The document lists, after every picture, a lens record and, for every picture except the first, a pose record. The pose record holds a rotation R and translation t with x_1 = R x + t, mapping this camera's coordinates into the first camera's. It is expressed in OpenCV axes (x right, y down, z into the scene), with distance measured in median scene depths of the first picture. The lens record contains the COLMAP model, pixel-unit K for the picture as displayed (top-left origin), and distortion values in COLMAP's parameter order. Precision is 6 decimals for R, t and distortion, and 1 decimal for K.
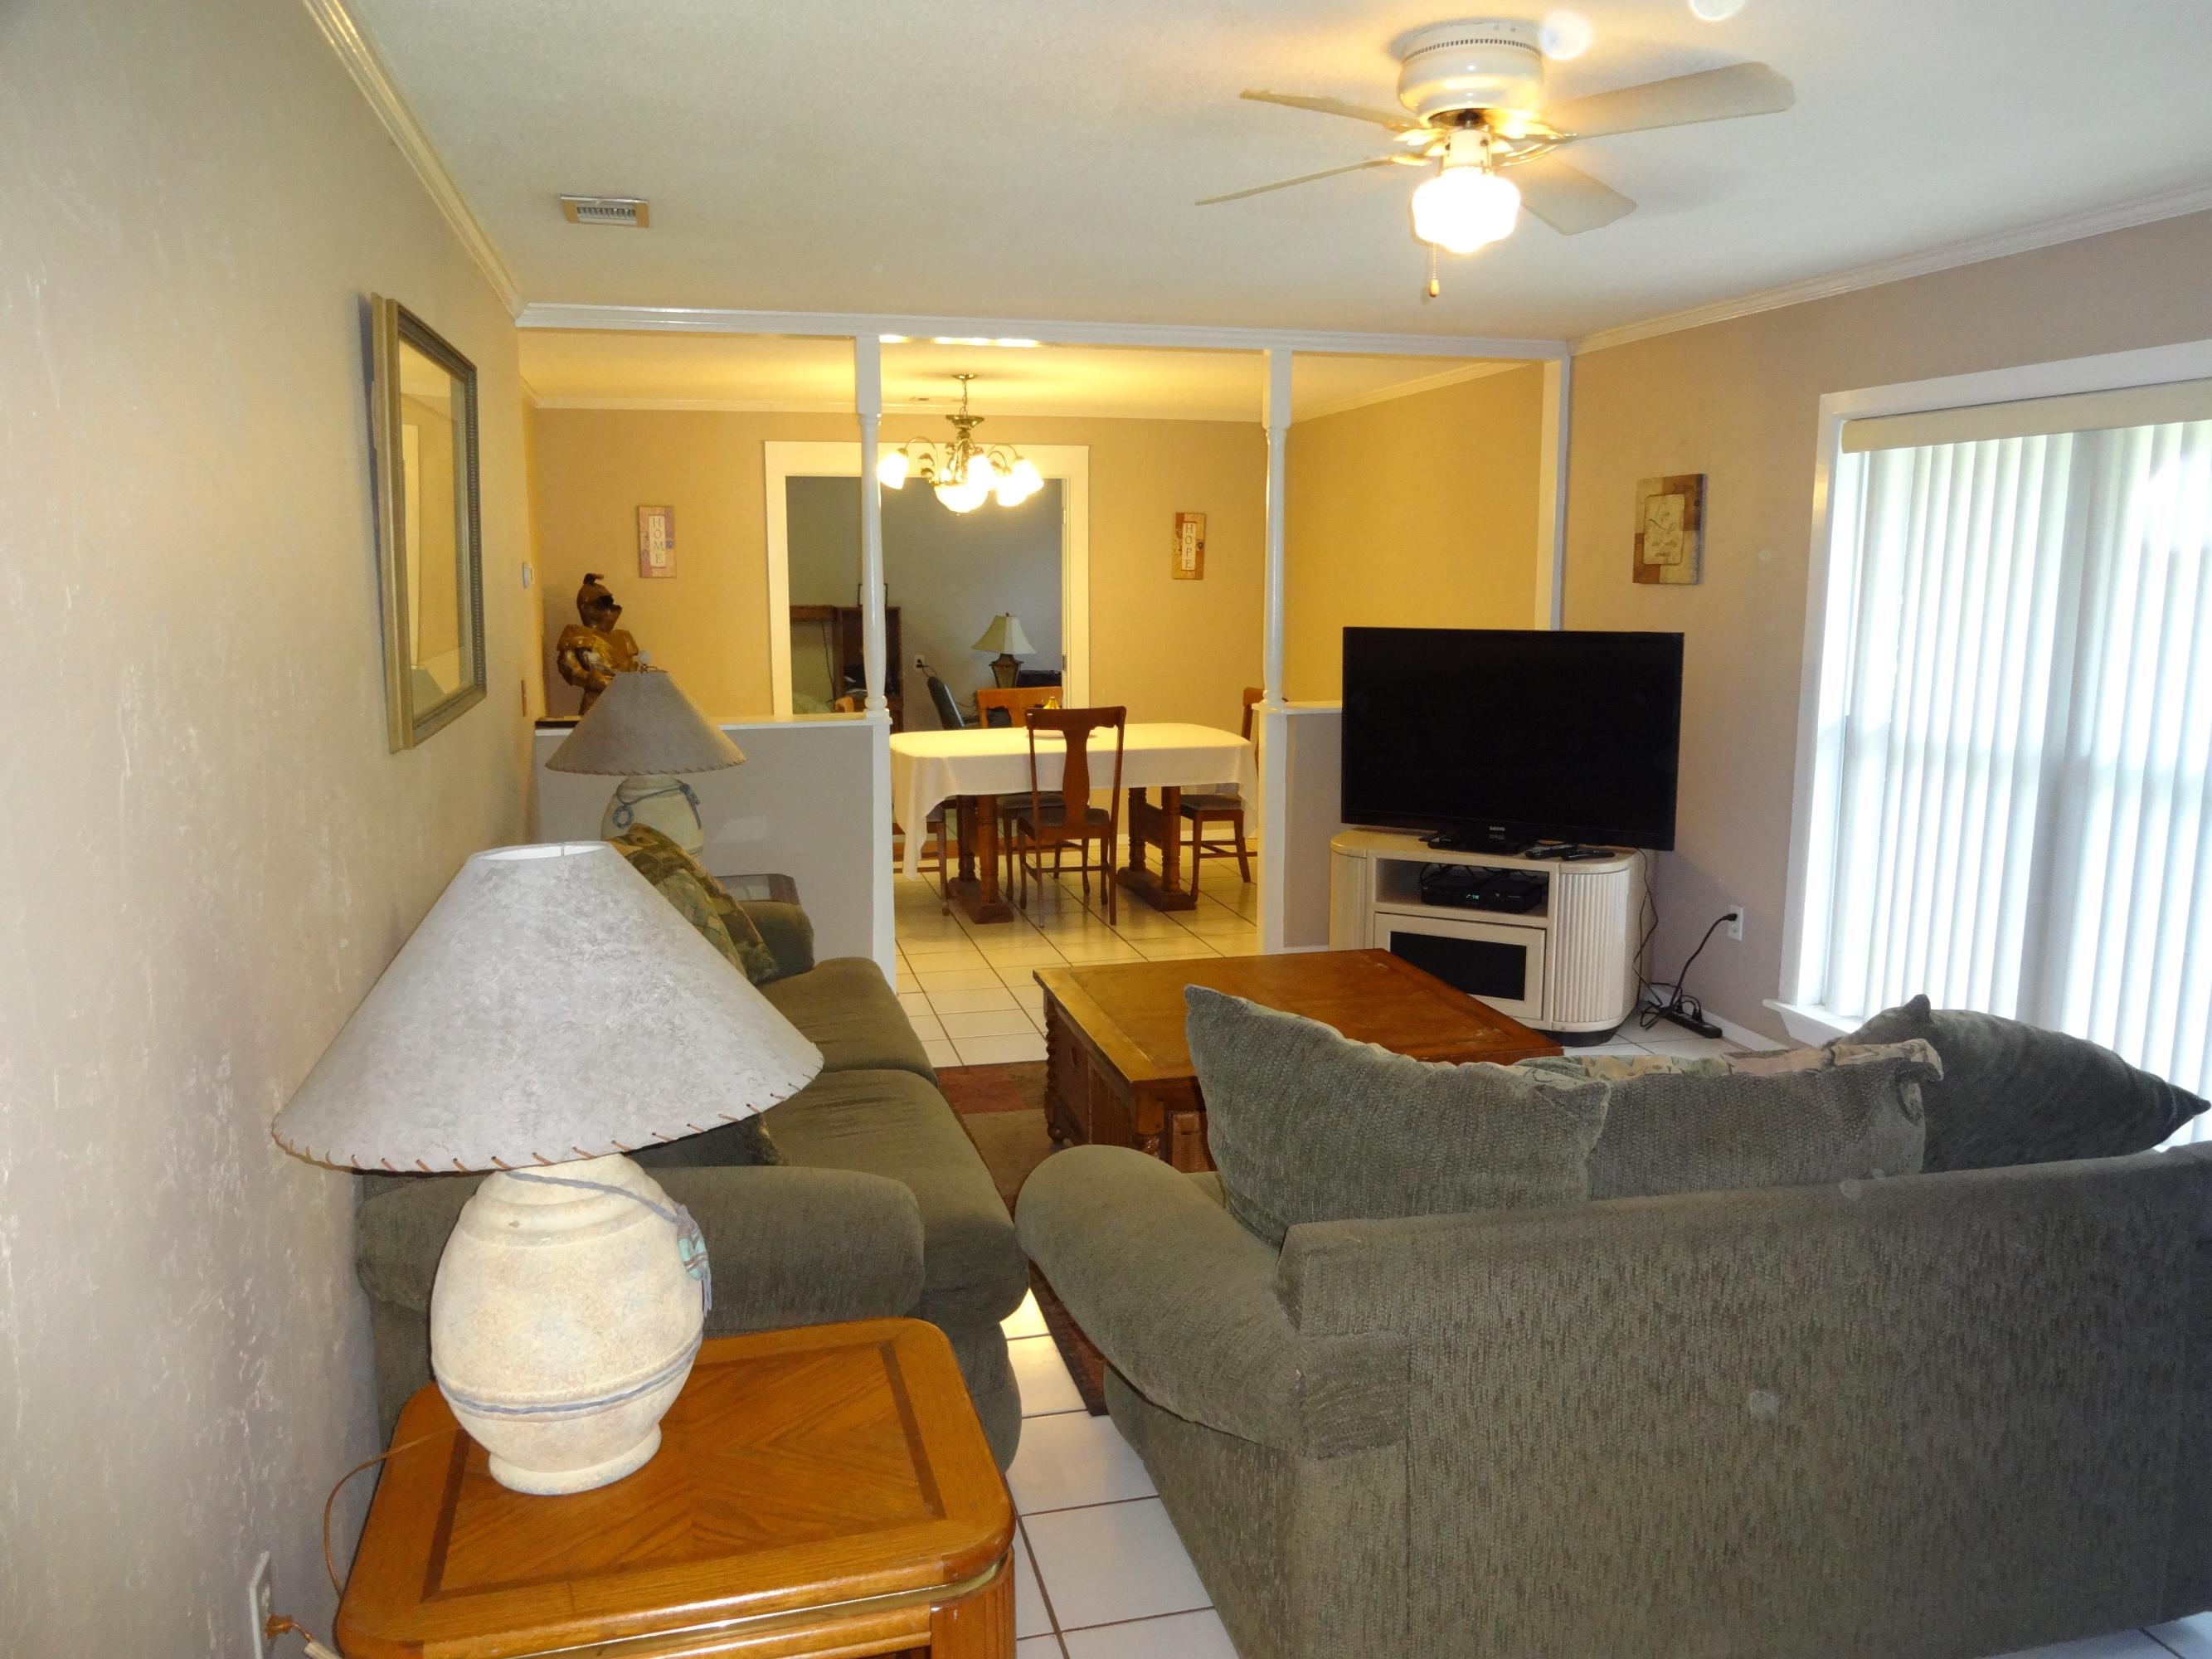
lens RADIAL K [[1631.5, 0, 1097.4], [0, 1631.5, 828.3], [0, 0, 1]] dist [-0.012027, 0.007250]
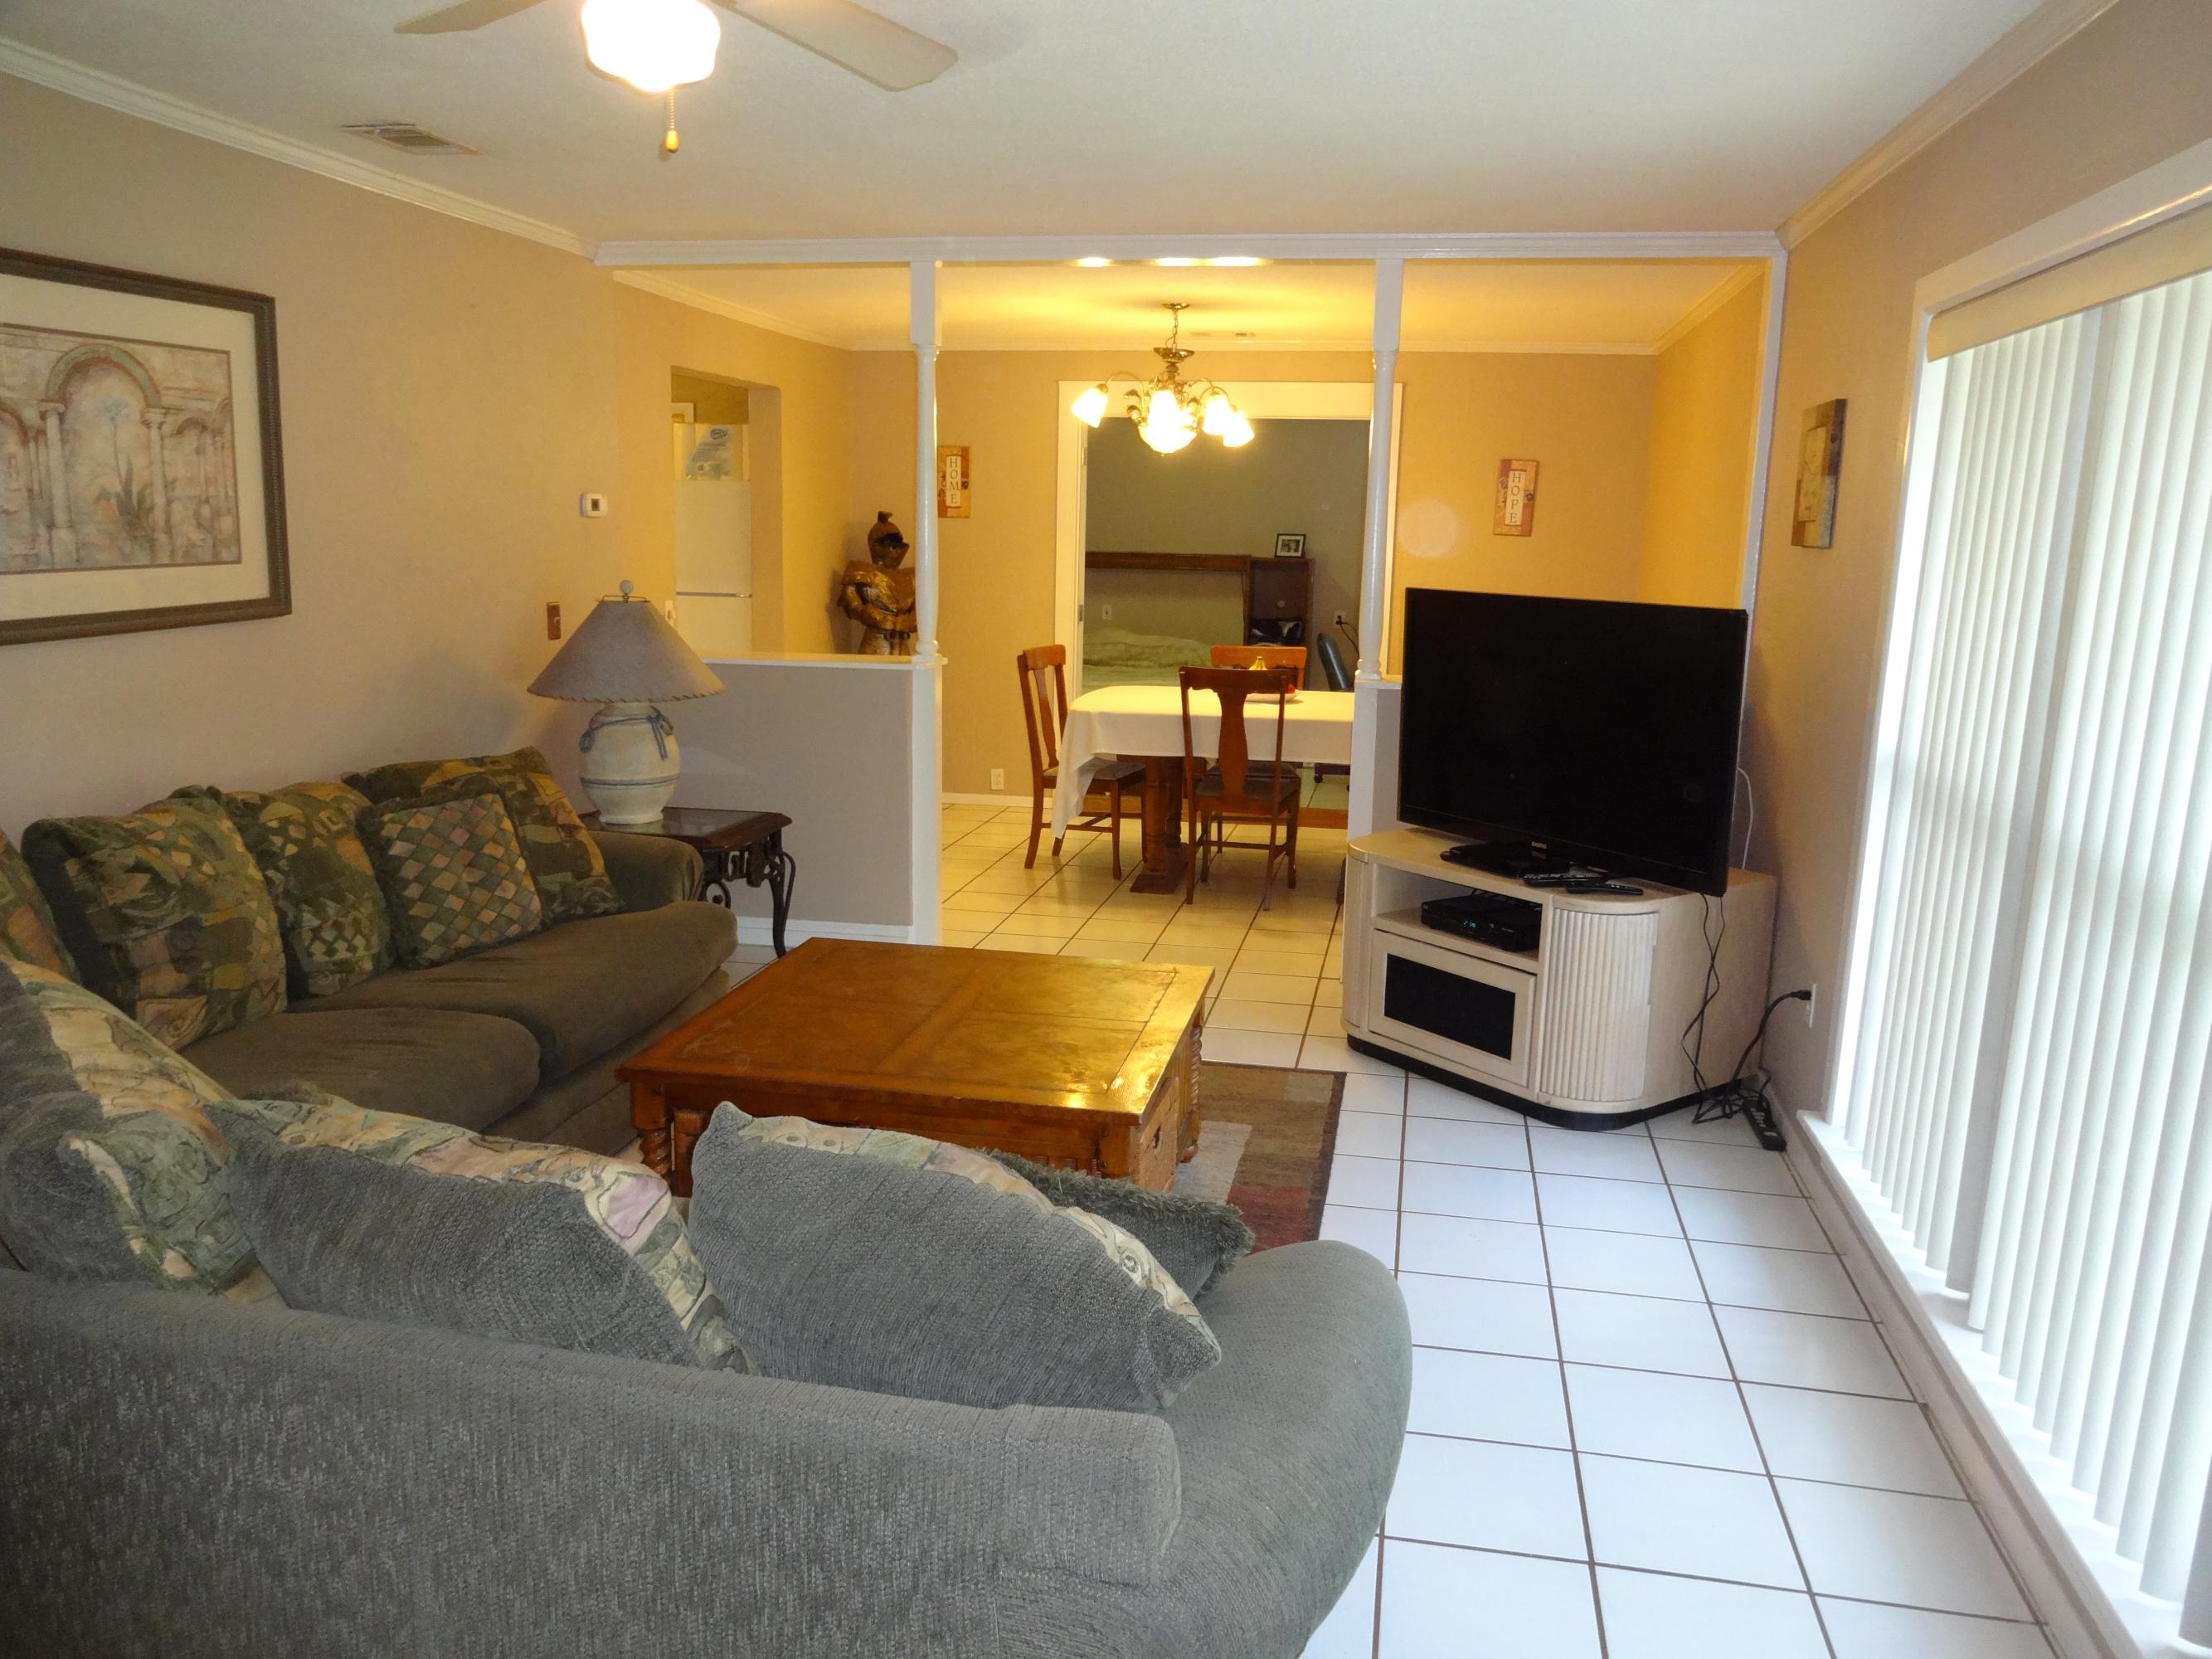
lens RADIAL K [[1631.5, 0, 1099.1], [0, 1631.5, 814.5], [0, 0, 1]] dist [-0.012027, 0.007250]
pose [[0.901955, 0.100556, -0.419959, 0.401662], [-0.093455, 0.994917, 0.037511, -0.025541], [0.421597, 0.005413, 0.906767, 0.186701]]
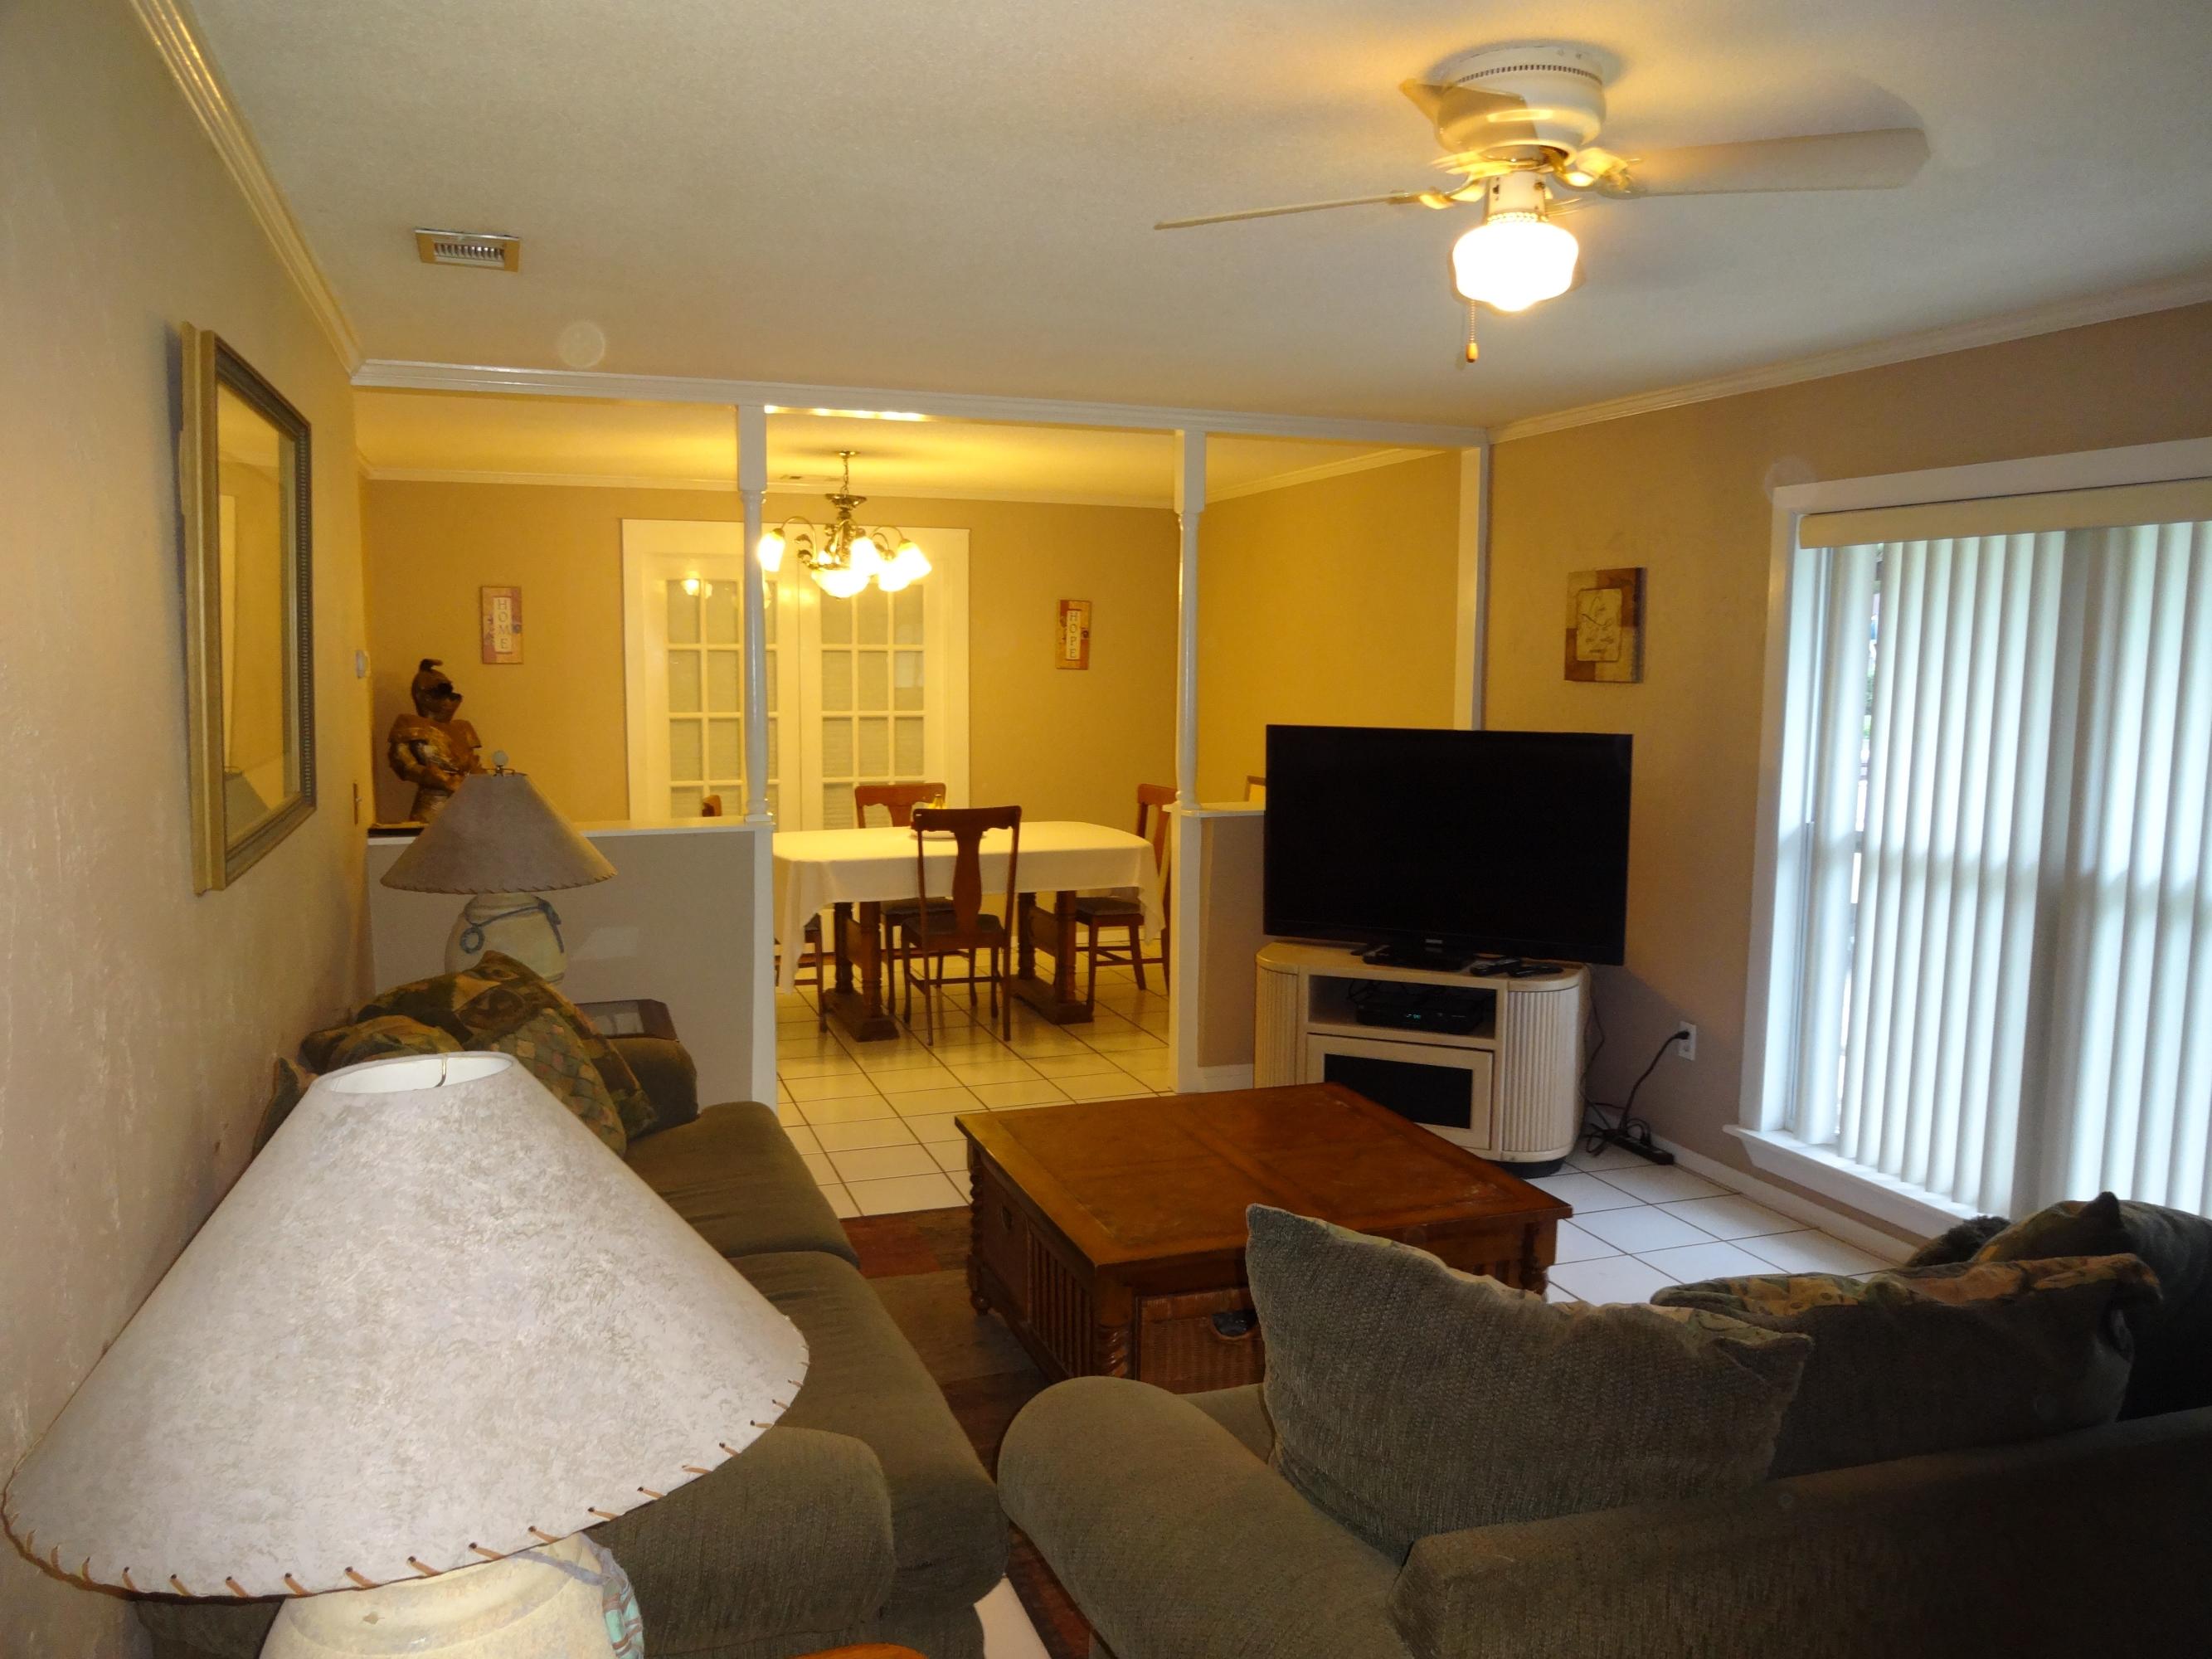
lens RADIAL K [[1631.5, 0, 1093.5], [0, 1631.5, 831.4], [0, 0, 1]] dist [-0.012027, 0.007250]
pose [[0.995410, -0.001379, 0.095696, -0.040009], [0.006048, 0.998804, -0.048517, -0.019396], [-0.095514, 0.048873, 0.994228, 0.090514]]
